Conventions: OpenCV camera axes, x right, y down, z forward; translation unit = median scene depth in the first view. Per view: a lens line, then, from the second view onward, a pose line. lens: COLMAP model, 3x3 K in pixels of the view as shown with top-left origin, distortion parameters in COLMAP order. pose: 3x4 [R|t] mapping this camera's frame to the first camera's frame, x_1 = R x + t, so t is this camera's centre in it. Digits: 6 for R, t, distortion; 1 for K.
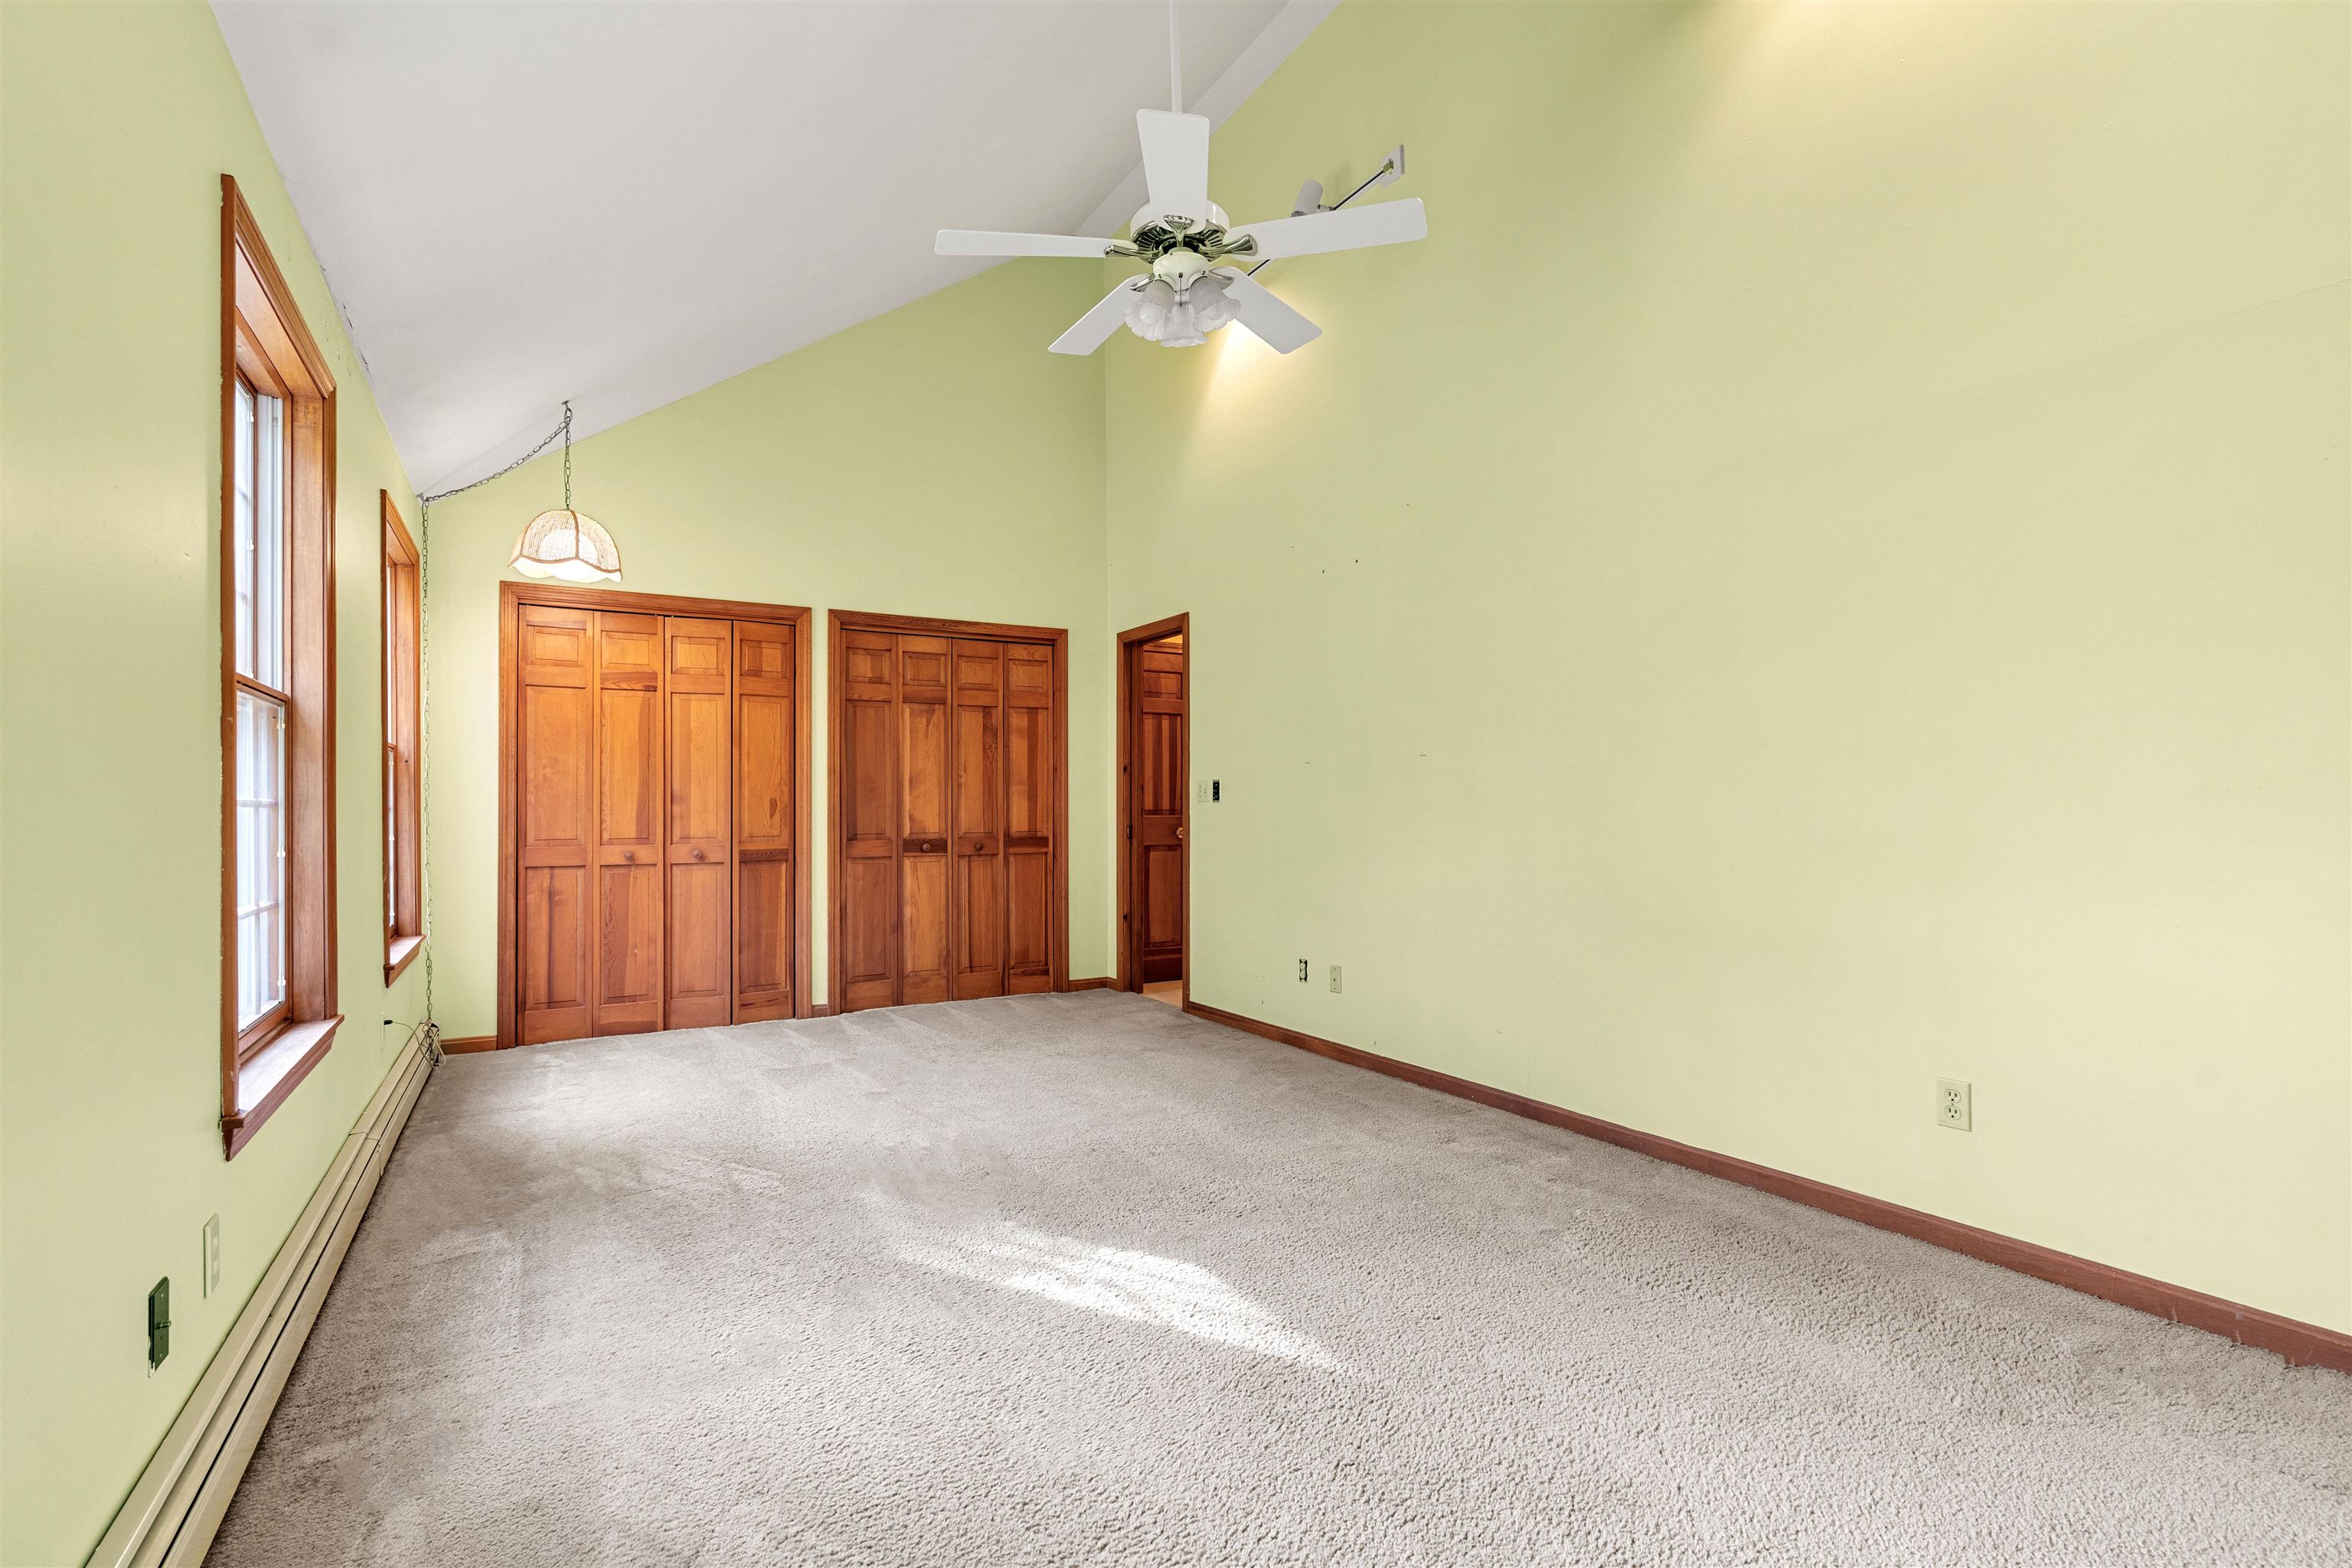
lens RADIAL K [[1060.3, 0, 1174.2], [0, 1060.3, 792.1], [0, 0, 1]] dist [-0.008374, 0.002982]
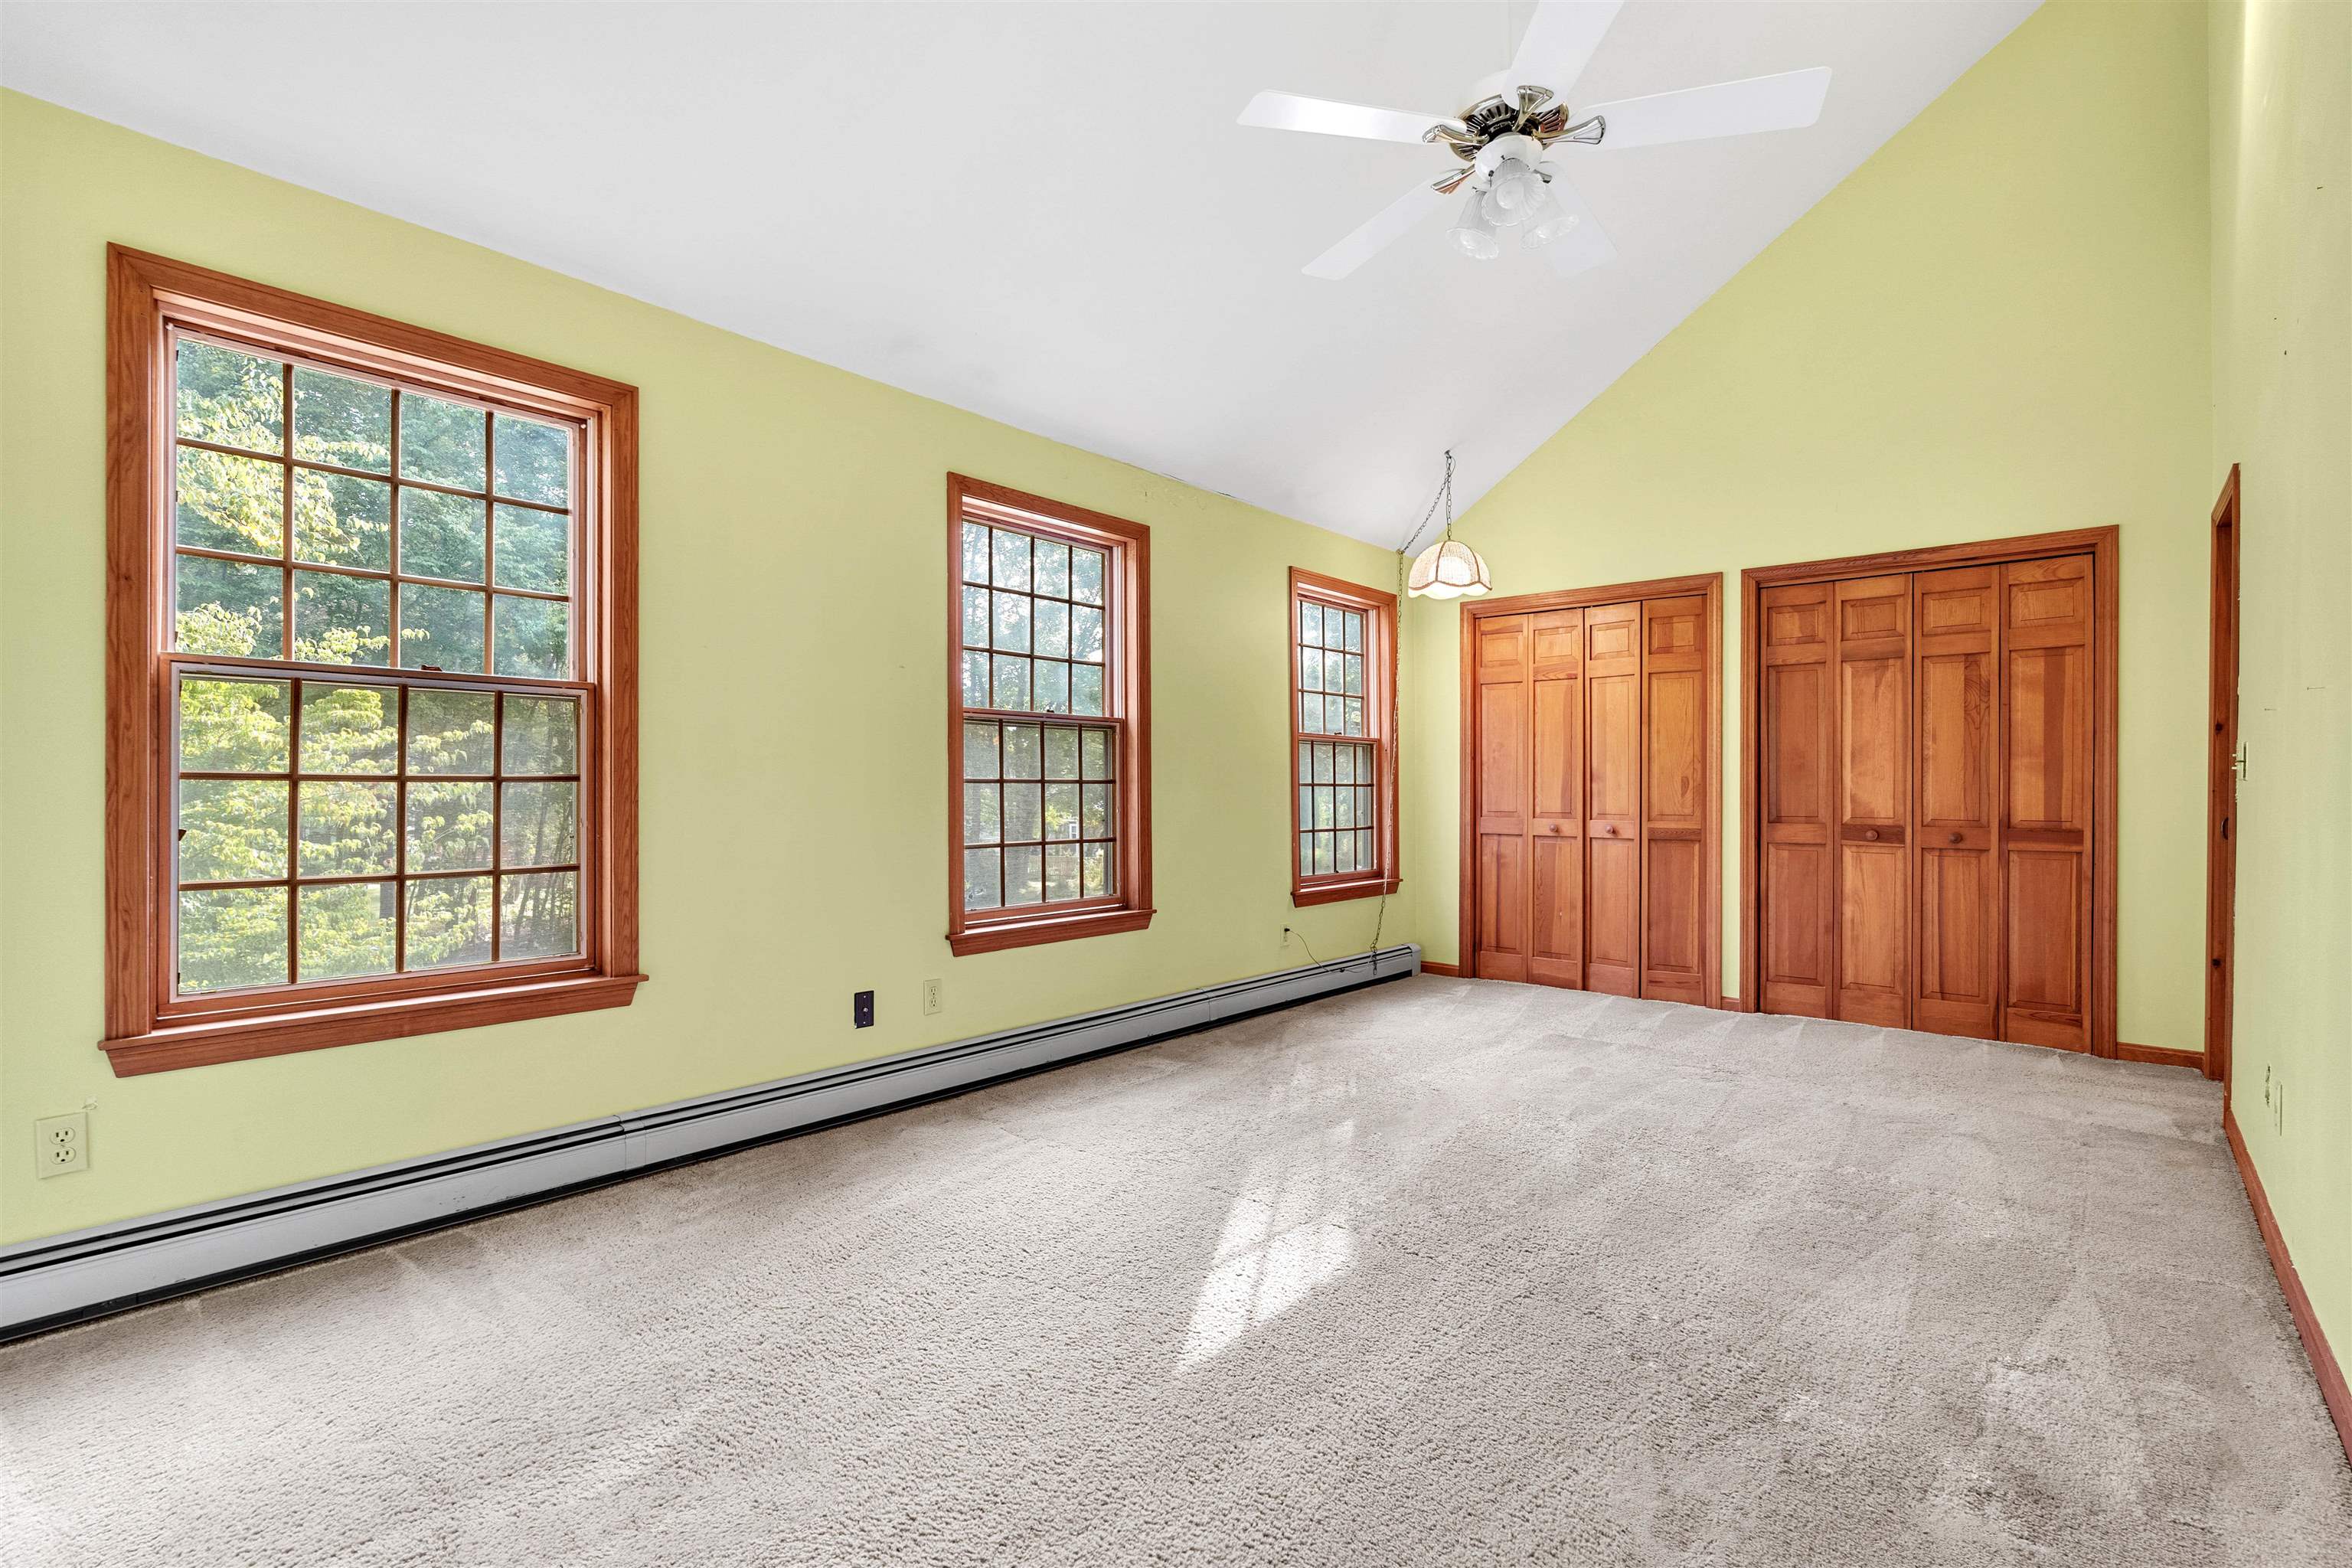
lens RADIAL K [[1060.3, 0, 1182.5], [0, 1060.3, 785.6], [0, 0, 1]] dist [-0.008374, 0.002982]
pose [[0.334526, 0.005435, -0.942371, 0.373725], [0.009328, 0.999915, 0.009079, 0.001328], [0.942340, -0.011828, 0.334447, 0.231857]]
